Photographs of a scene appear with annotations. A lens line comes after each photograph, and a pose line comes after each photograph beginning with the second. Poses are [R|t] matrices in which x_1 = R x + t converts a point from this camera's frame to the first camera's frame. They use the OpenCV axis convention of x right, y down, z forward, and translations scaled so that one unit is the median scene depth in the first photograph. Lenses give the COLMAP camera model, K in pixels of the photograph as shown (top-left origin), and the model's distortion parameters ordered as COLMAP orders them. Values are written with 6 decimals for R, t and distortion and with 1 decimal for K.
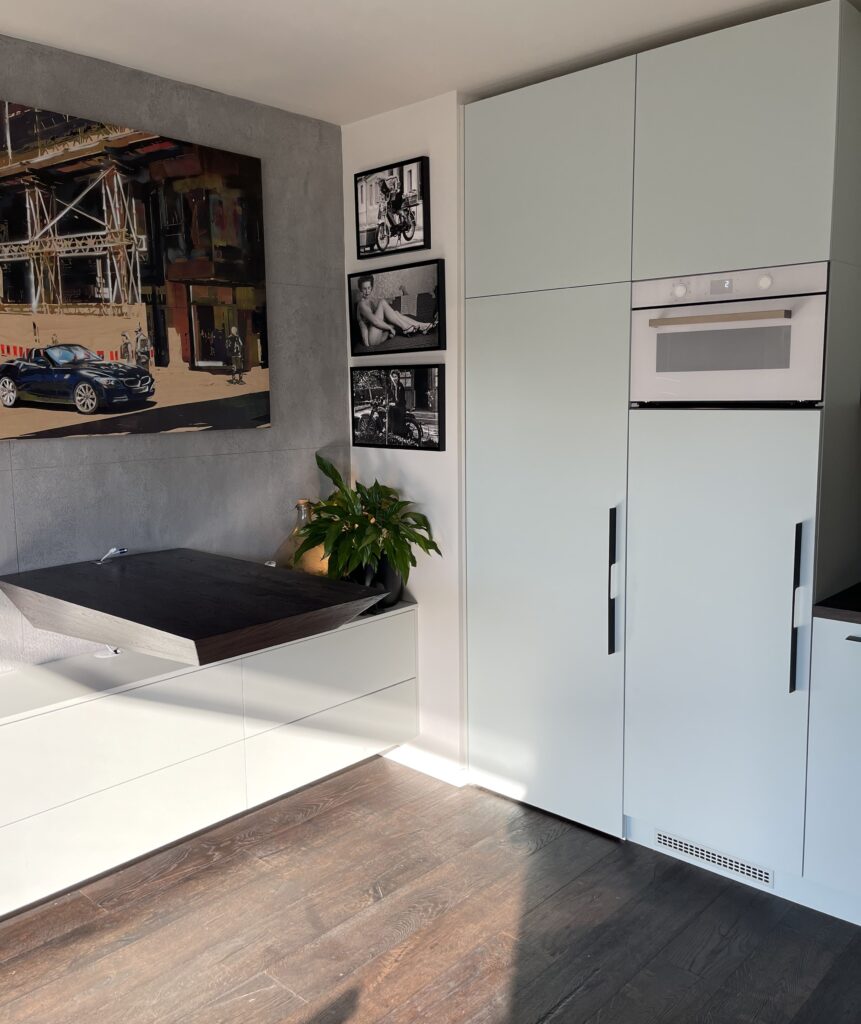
lens RADIAL K [[929.5, 0, 430.5], [0, 929.5, 512.0], [0, 0, 1]] dist [0.100921, -0.175382]
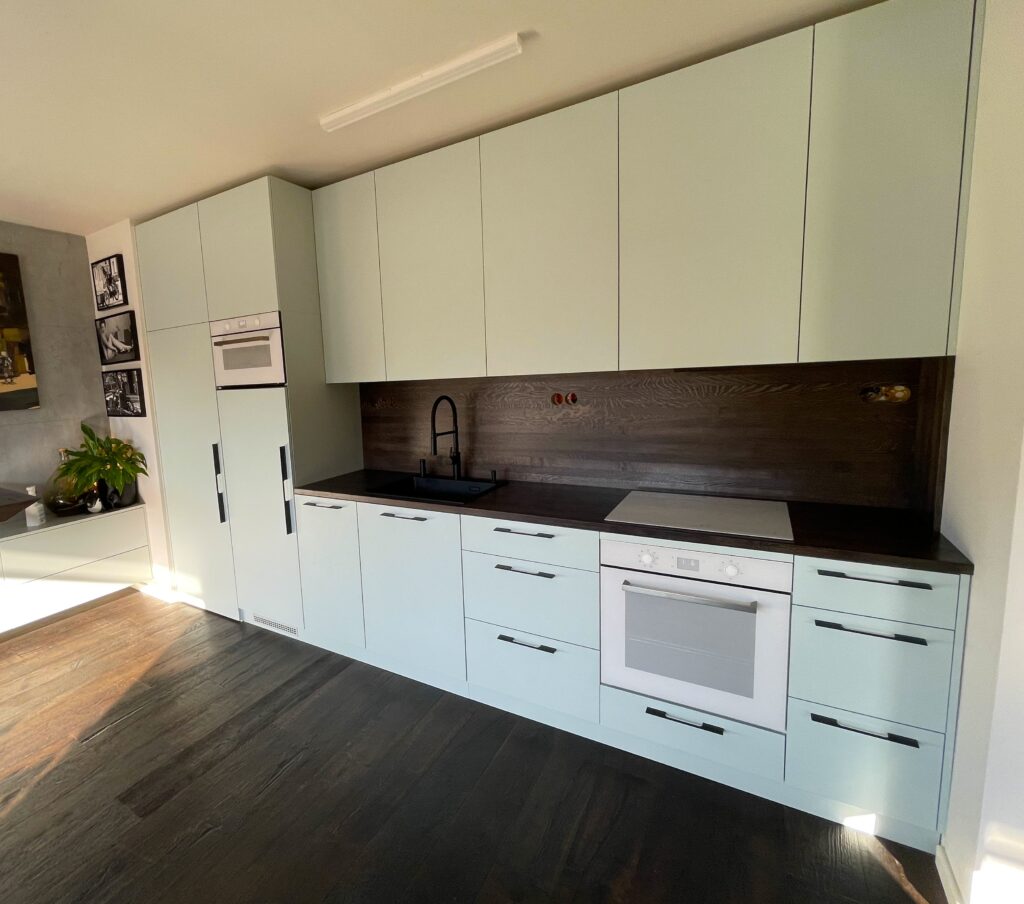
lens RADIAL K [[535.5, 0, 509.7], [0, 535.5, 445.3], [0, 0, 1]] dist [-0.002755, -0.000437]
pose [[0.984064, -0.056675, 0.168542, 0.535172], [0.057636, 0.998337, -0.000810, 0.029971], [-0.168216, 0.010511, 0.985694, -0.127903]]
